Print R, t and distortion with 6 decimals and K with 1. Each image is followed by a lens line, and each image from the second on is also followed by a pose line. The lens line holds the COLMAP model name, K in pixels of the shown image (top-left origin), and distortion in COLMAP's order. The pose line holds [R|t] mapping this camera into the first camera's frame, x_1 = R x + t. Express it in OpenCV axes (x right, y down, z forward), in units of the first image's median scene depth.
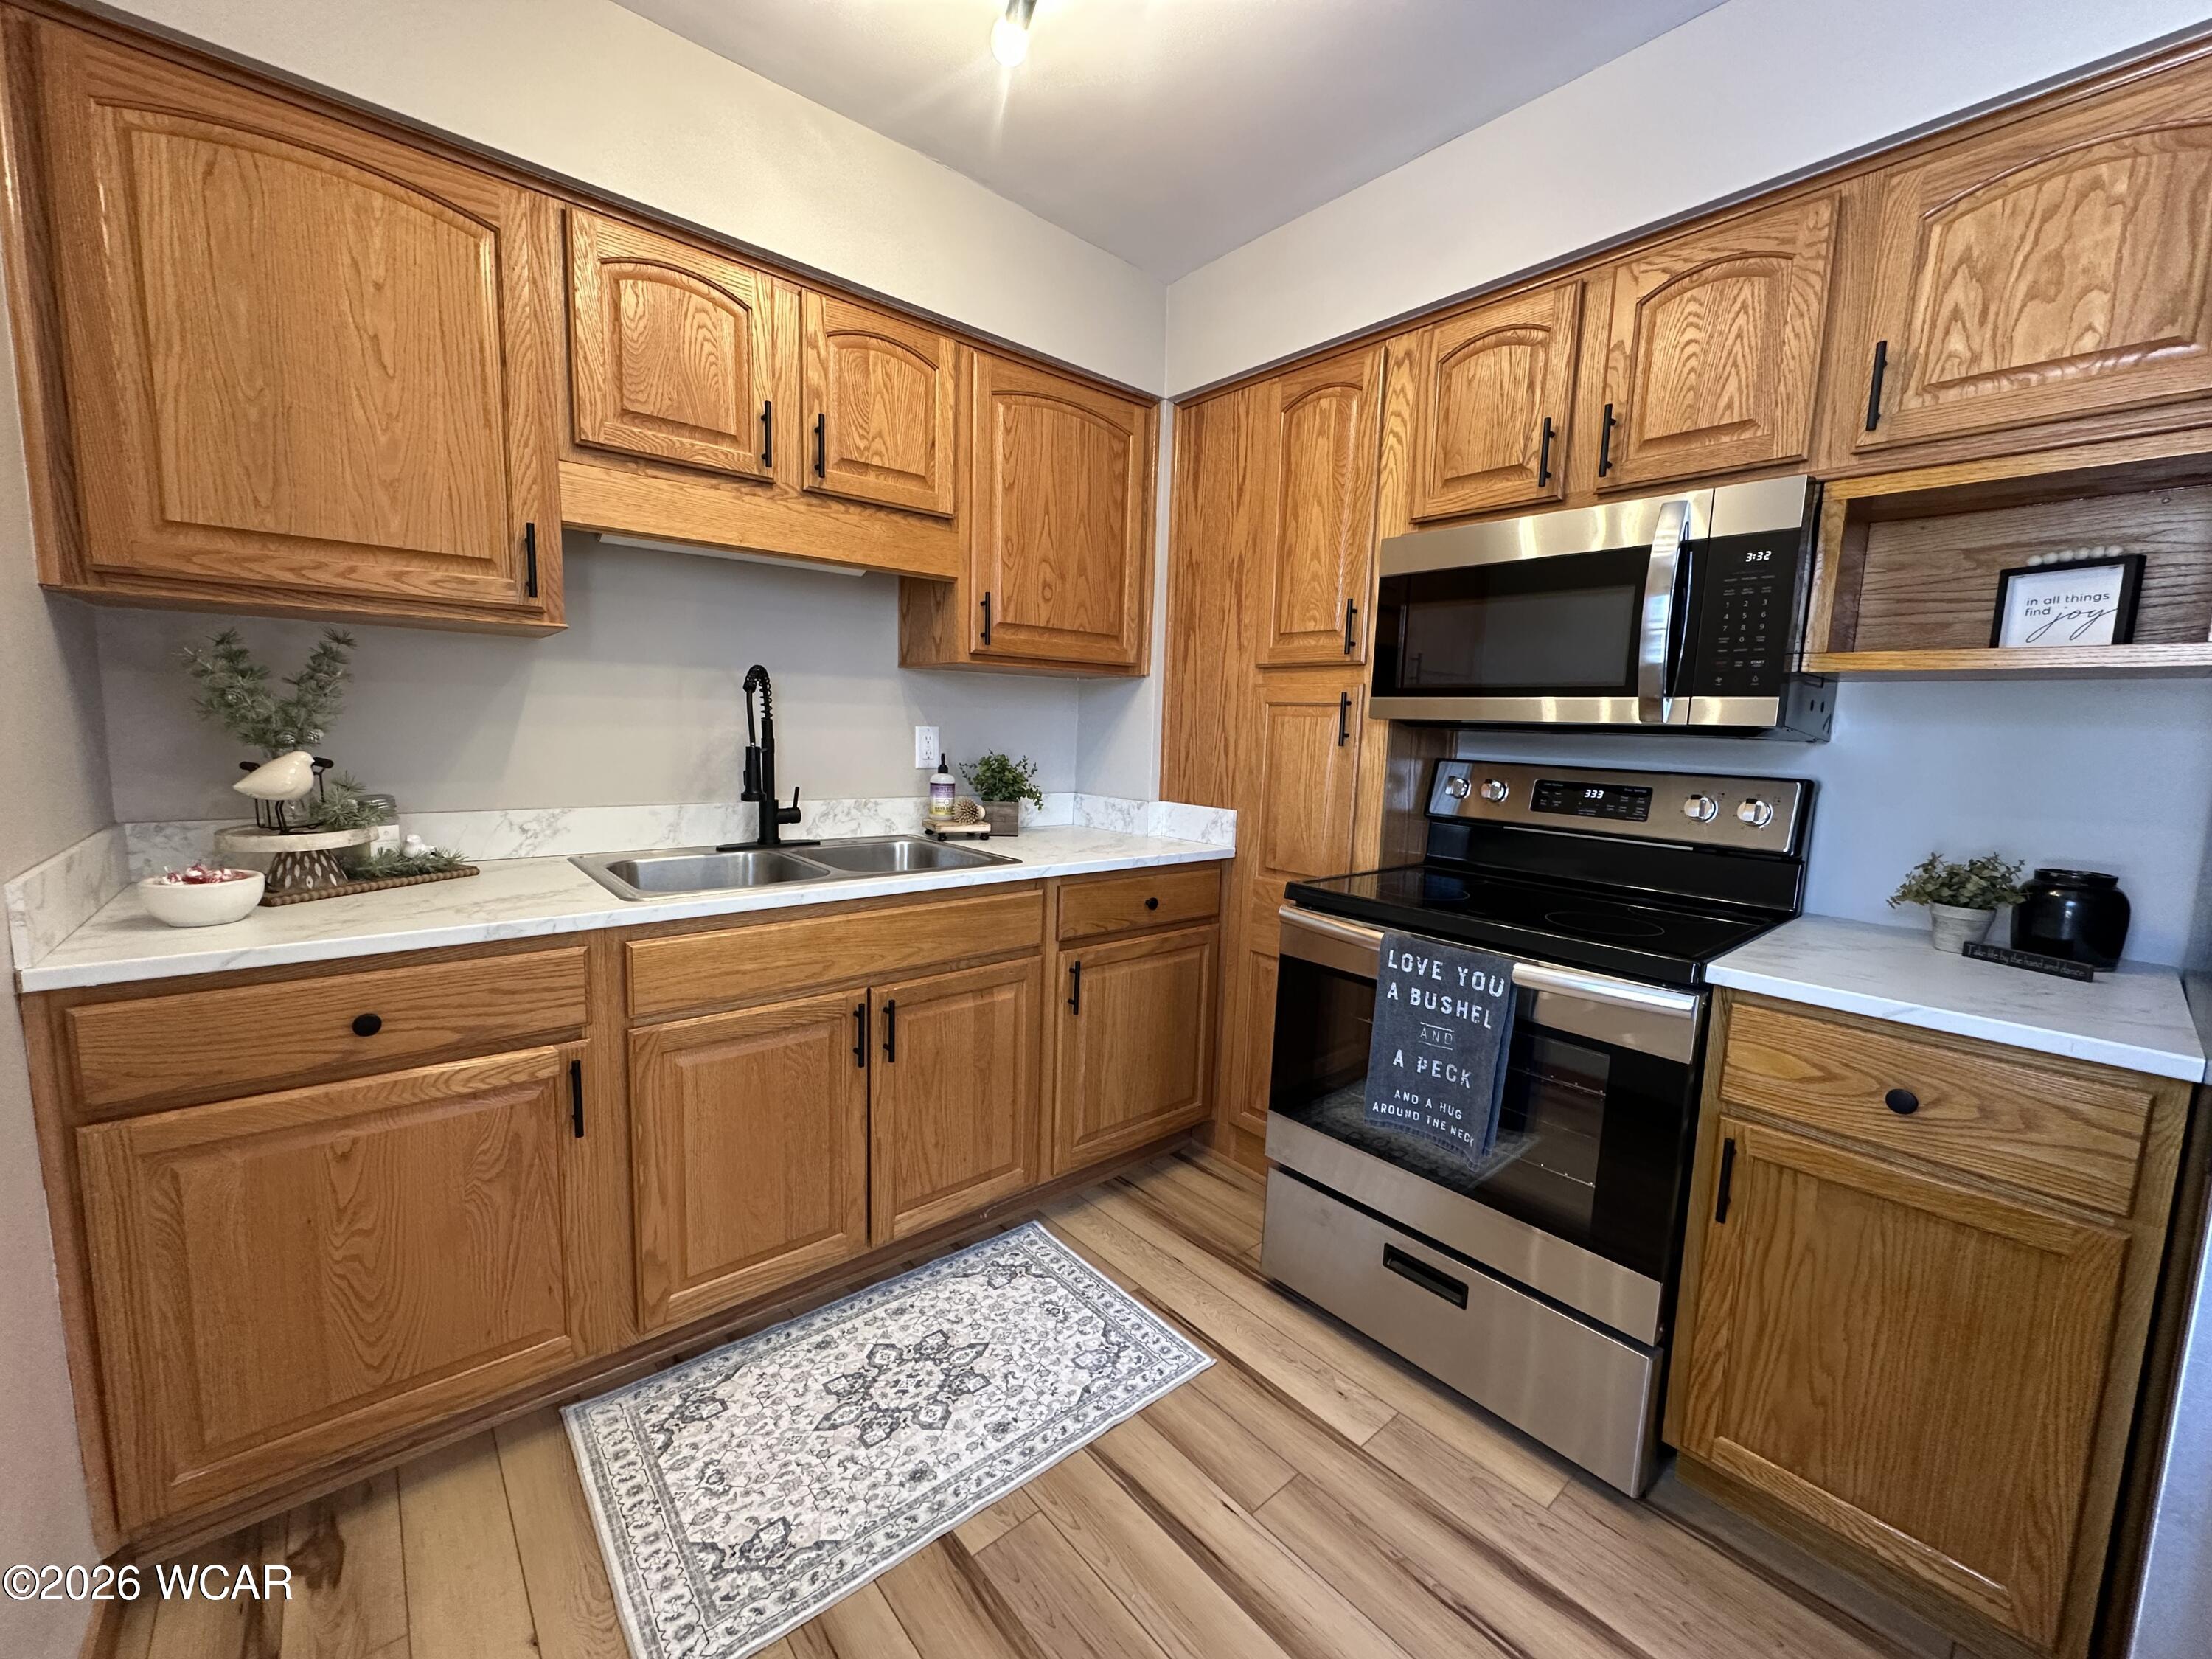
lens RADIAL K [[879.0, 0, 1104.2], [0, 879.0, 830.2], [0, 0, 1]] dist [-0.002313, 0.000228]
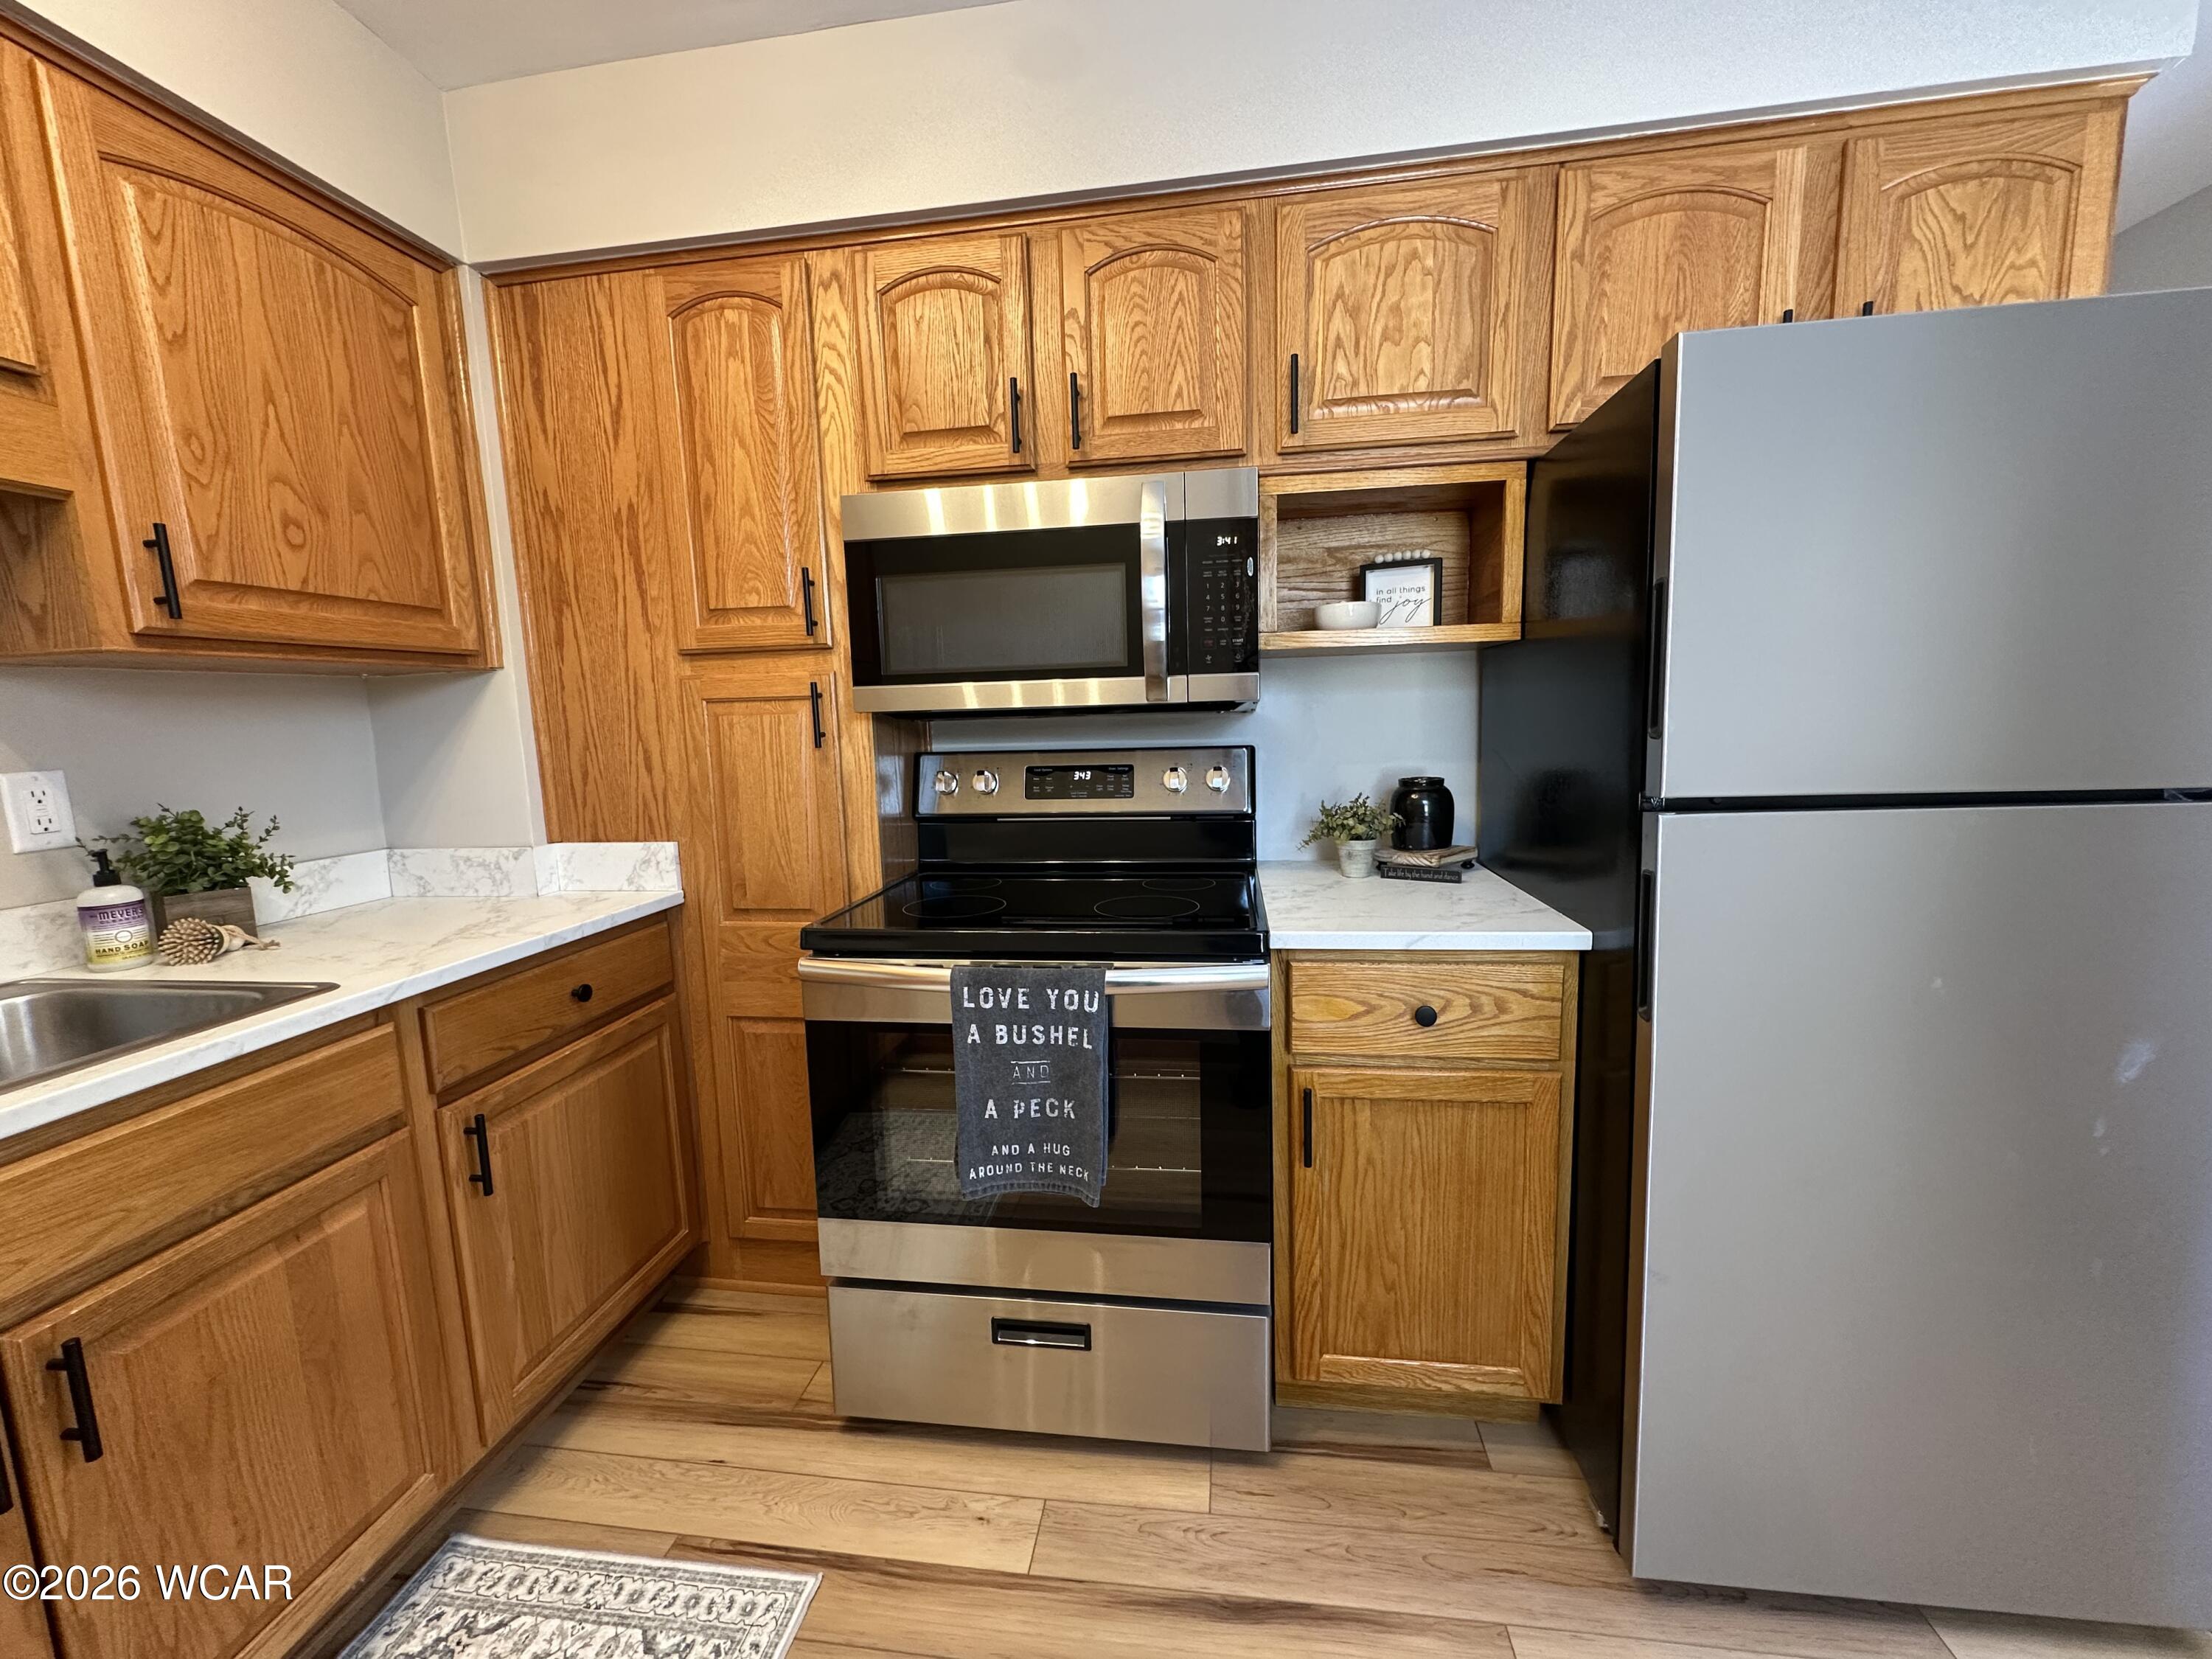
lens RADIAL K [[879.0, 0, 1104.2], [0, 879.0, 830.2], [0, 0, 1]] dist [-0.002313, 0.000228]
pose [[0.752189, -0.140929, 0.643700, -0.090849], [0.133296, 0.989209, 0.060812, -0.044646], [-0.645324, 0.040061, 0.762858, 0.267981]]
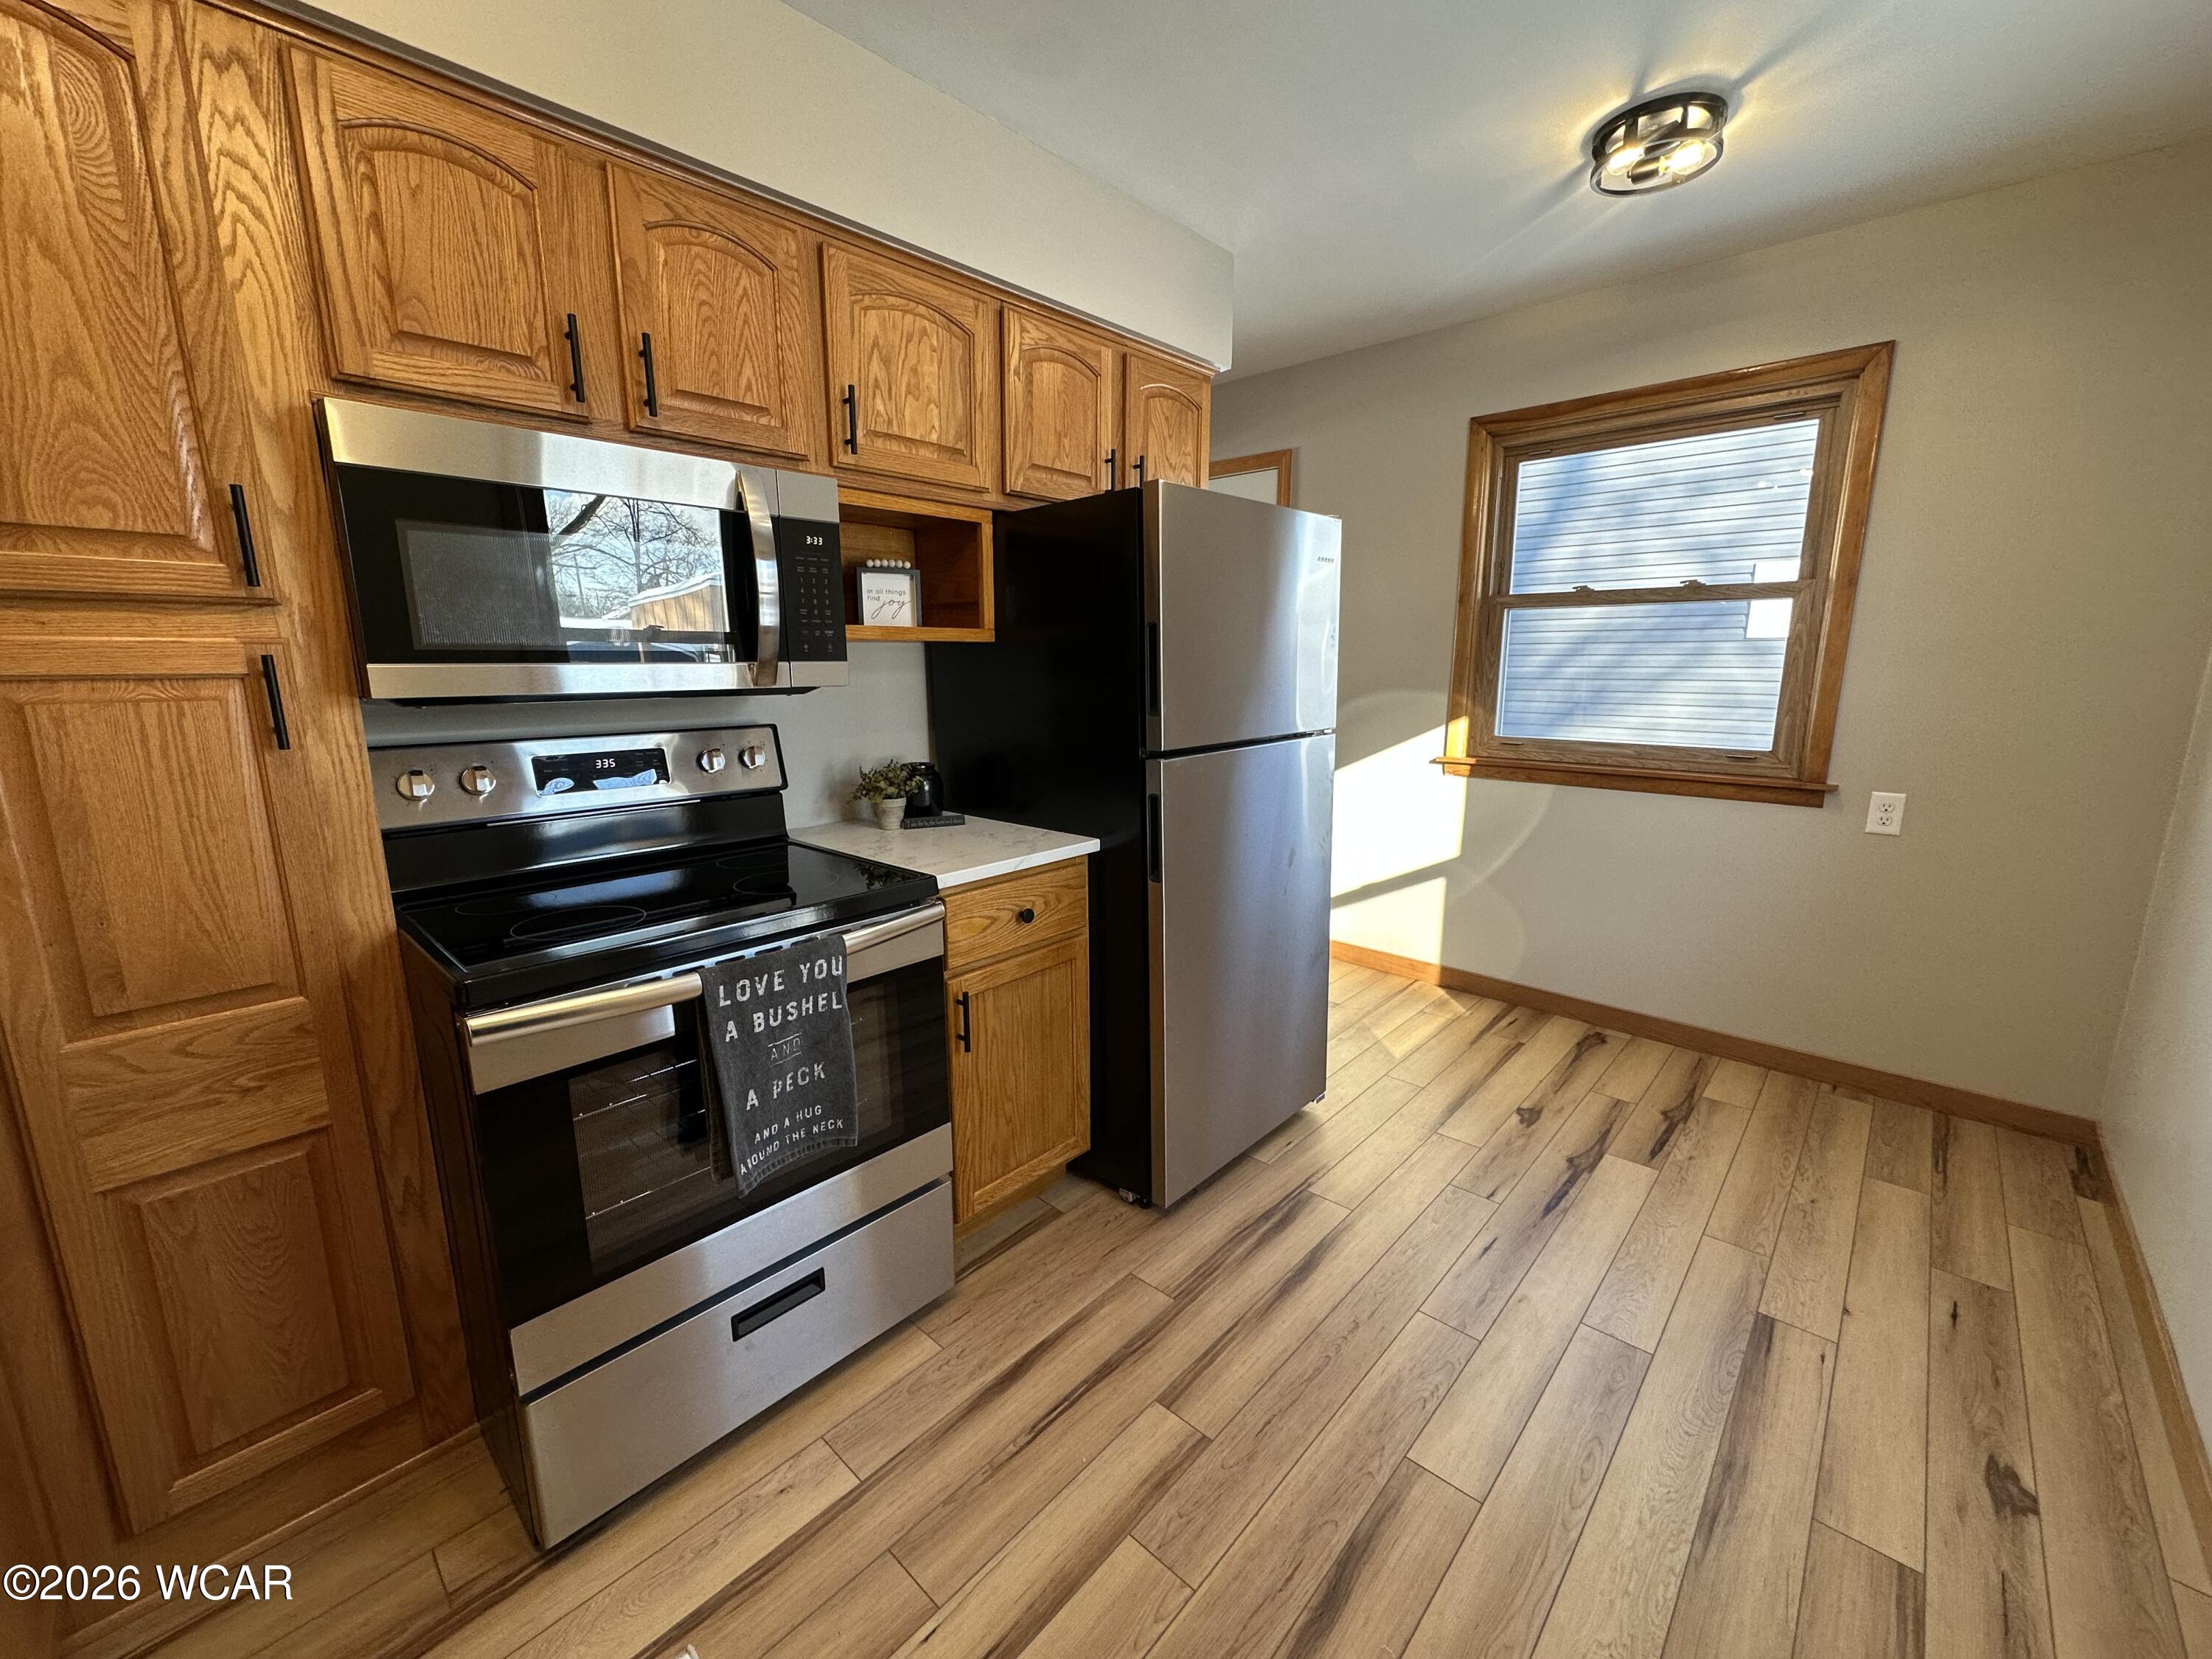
lens RADIAL K [[879.0, 0, 1104.2], [0, 879.0, 830.2], [0, 0, 1]] dist [-0.002313, 0.000228]
pose [[-0.110884, -0.224072, 0.968244, -0.468073], [0.118718, 0.964289, 0.236753, -0.153586], [-0.986717, 0.141200, -0.080323, 0.689616]]
